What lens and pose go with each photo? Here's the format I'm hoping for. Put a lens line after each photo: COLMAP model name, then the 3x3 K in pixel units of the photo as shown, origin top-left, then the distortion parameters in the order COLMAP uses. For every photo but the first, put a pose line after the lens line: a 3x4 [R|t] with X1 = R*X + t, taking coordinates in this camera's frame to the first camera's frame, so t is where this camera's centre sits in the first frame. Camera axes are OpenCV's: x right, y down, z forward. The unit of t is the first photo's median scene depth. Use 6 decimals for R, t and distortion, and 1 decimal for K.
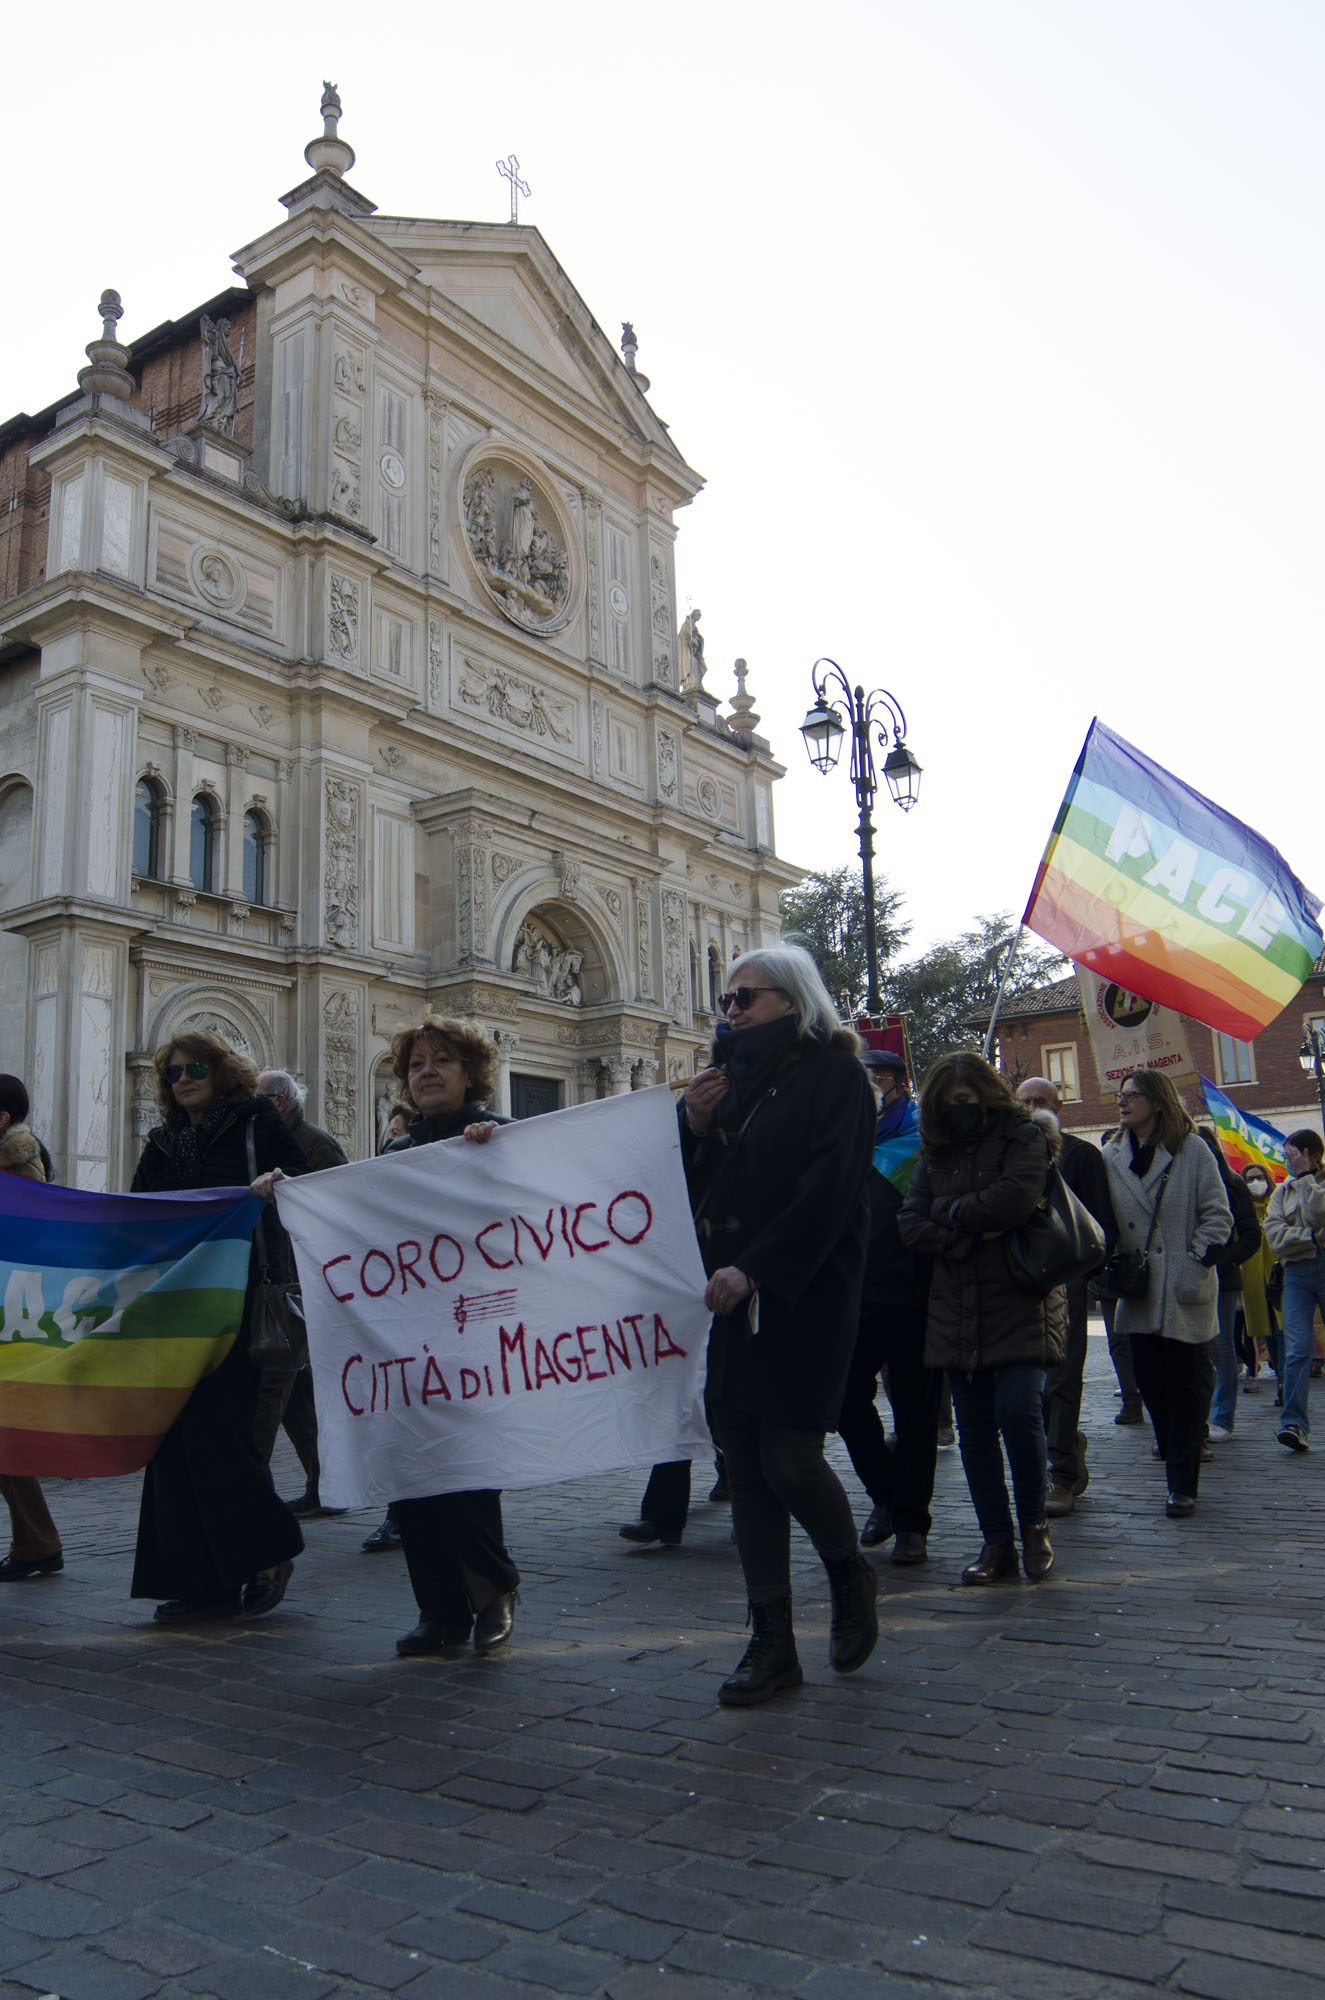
lens RADIAL K [[1593.1, 0, 634.6], [0, 1593.1, 1016.8], [0, 0, 1]] dist [-0.118343, 0.066881]
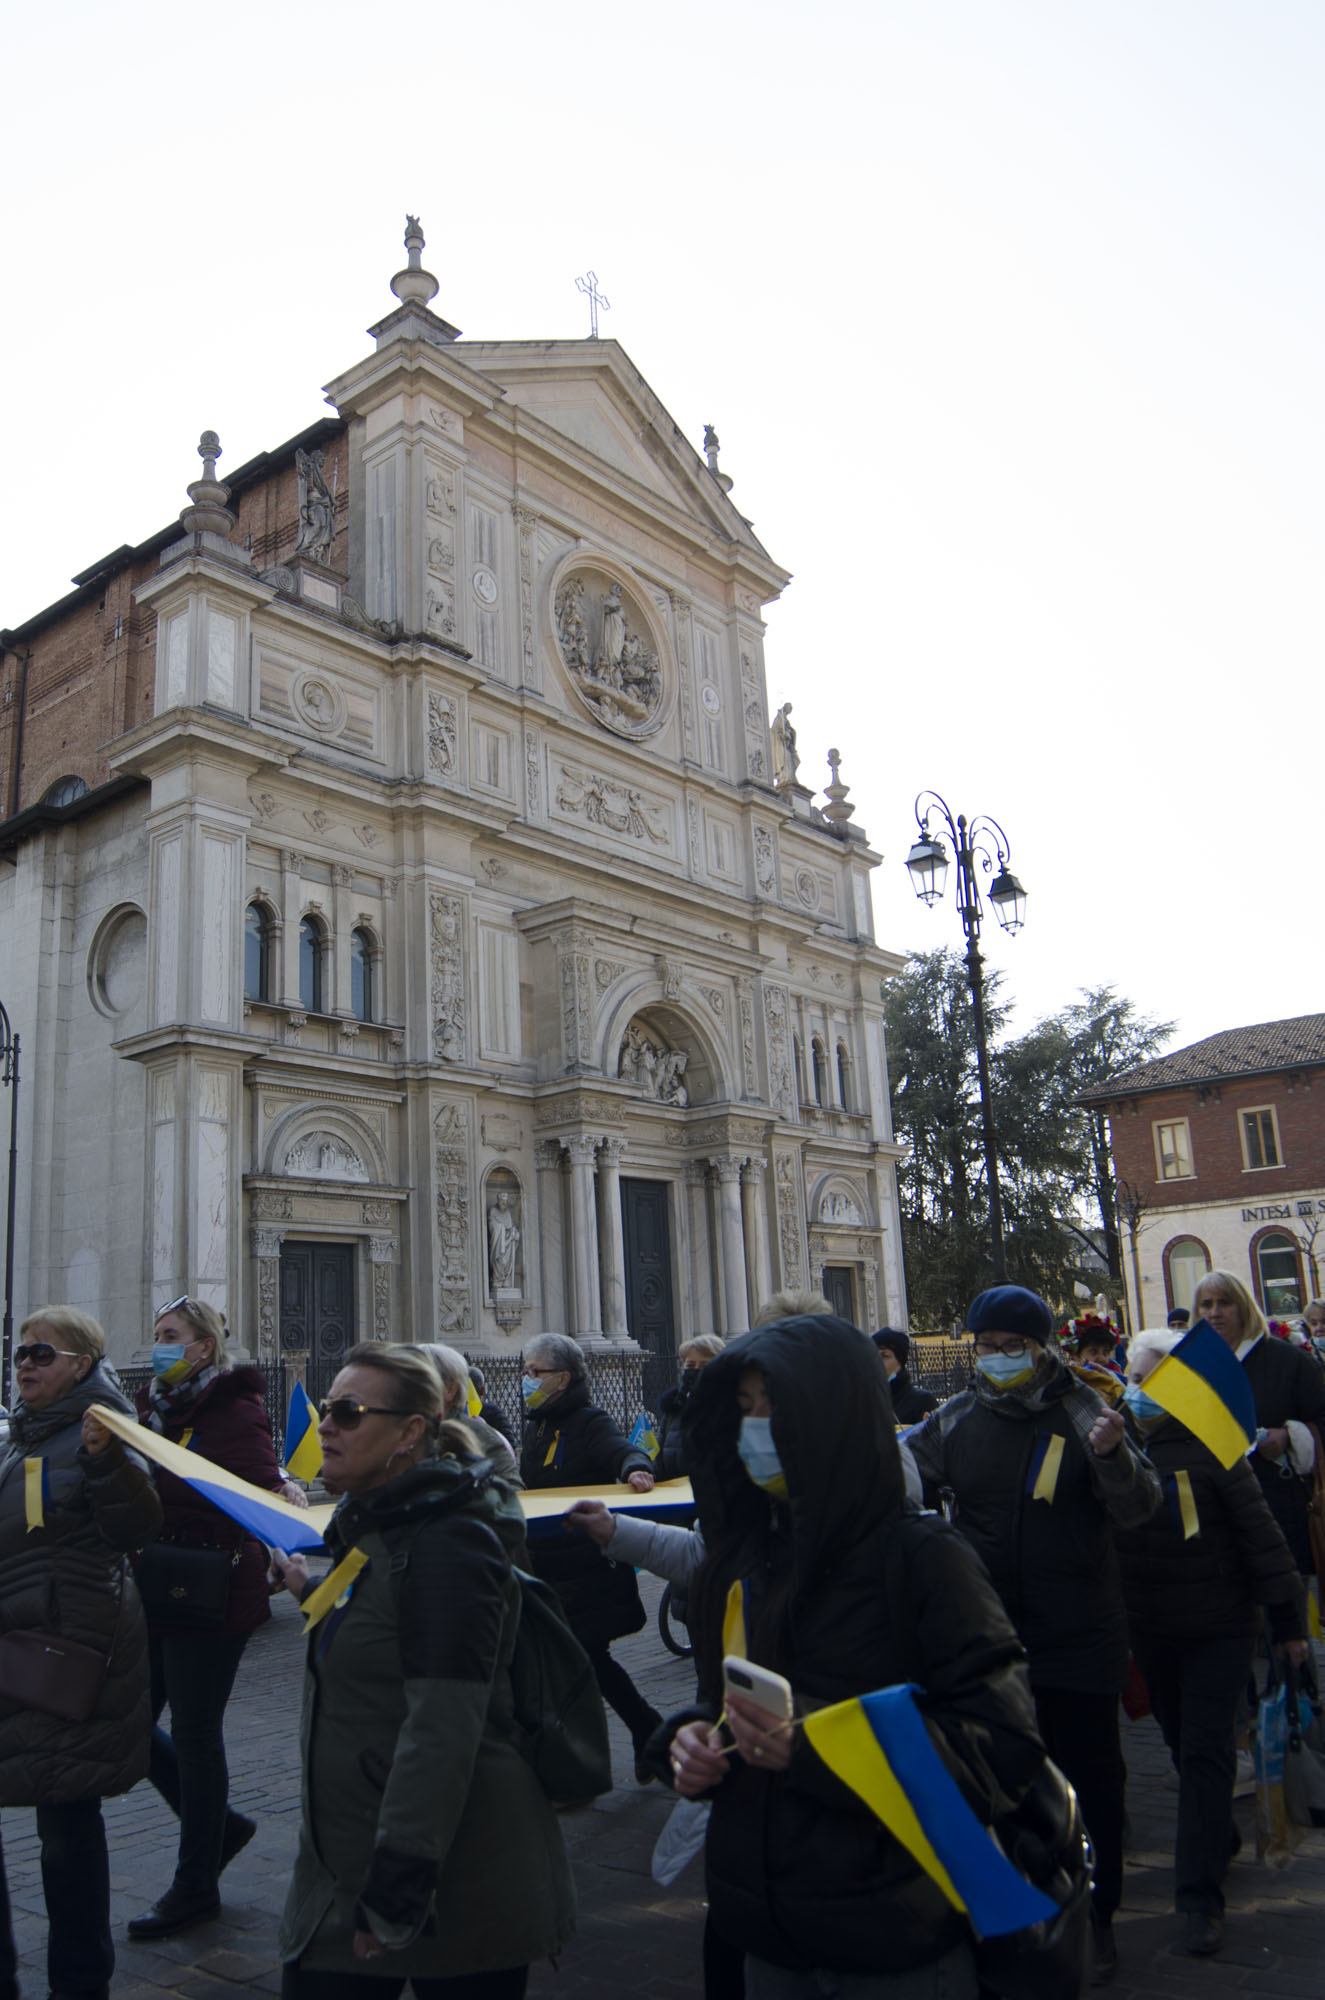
lens RADIAL K [[1593.1, 0, 626.6], [0, 1593.1, 1017.7], [0, 0, 1]] dist [-0.118343, 0.066881]
pose [[0.997239, -0.032673, -0.066689, -0.003357], [0.029653, 0.998512, -0.045772, -0.019609], [0.068085, 0.043668, 0.996723, -0.004225]]
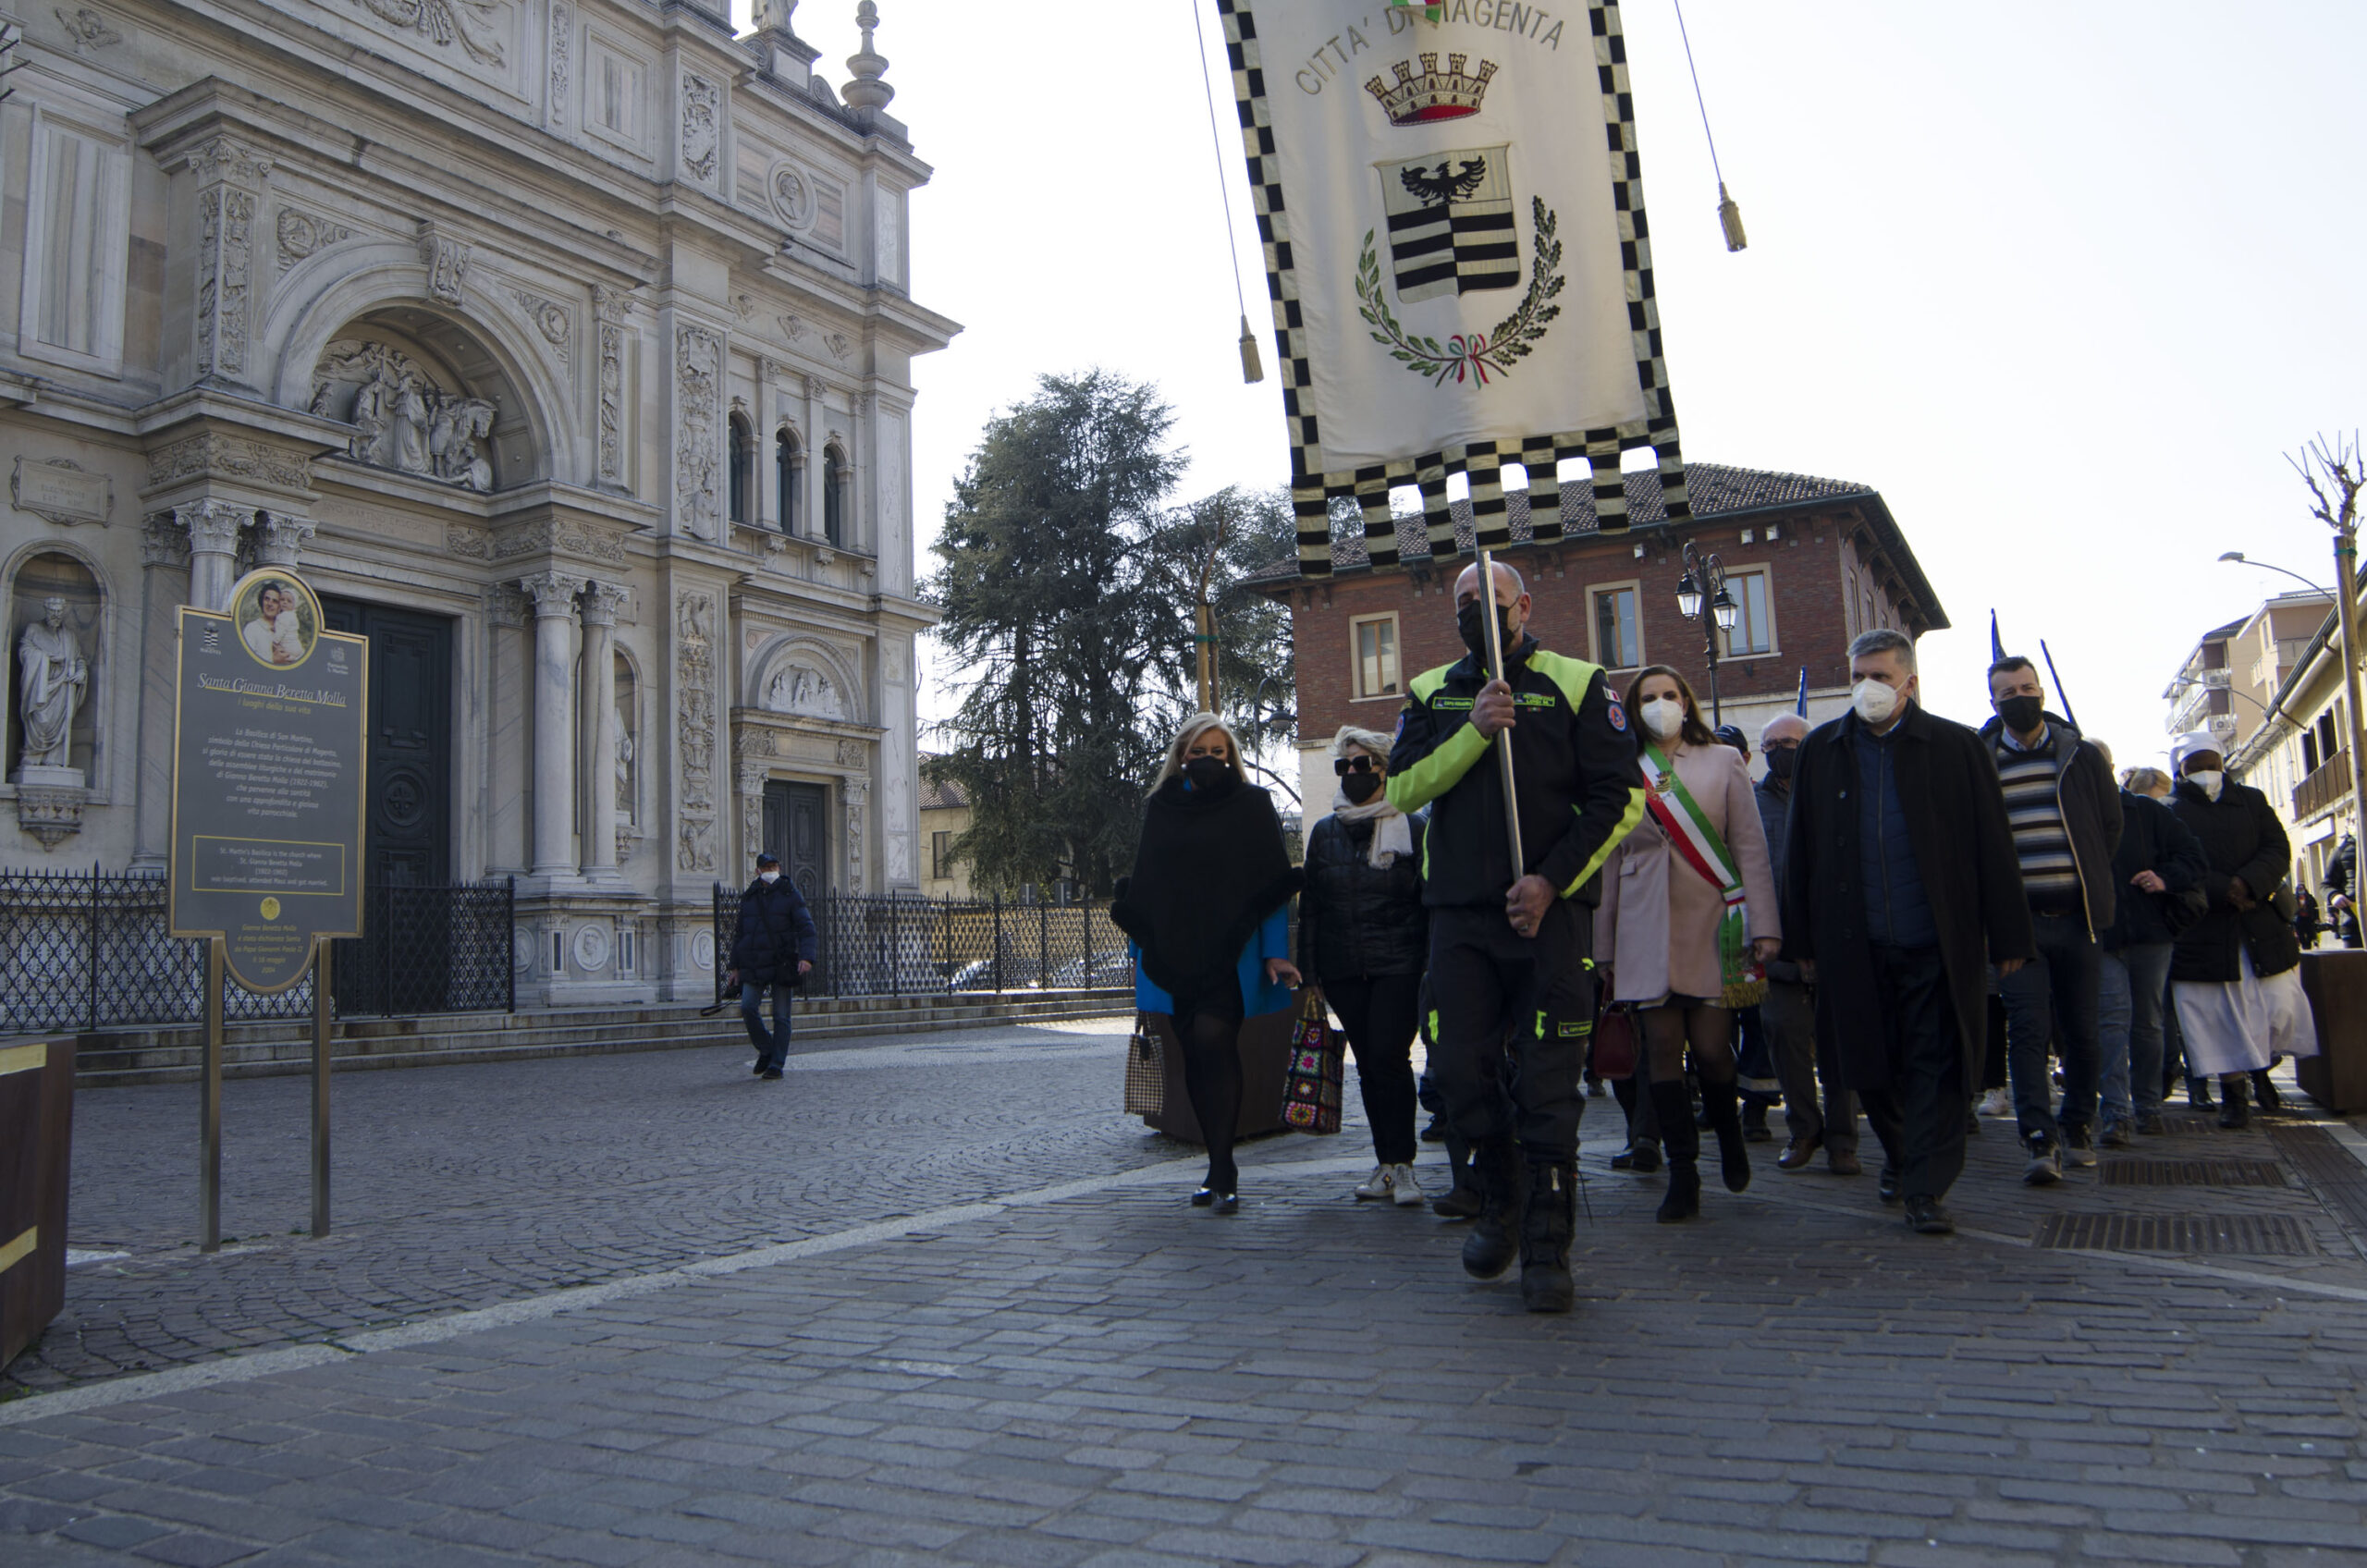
lens RADIAL K [[1885.3, 0, 1179.2], [0, 1885.3, 753.6], [0, 0, 1]] dist [-0.118343, 0.066881]
pose [[0.994788, 0.003558, 0.101904, 0.168239], [-0.009734, 0.998140, 0.060173, 0.051481], [-0.101500, -0.060852, 0.992973, 0.302535]]
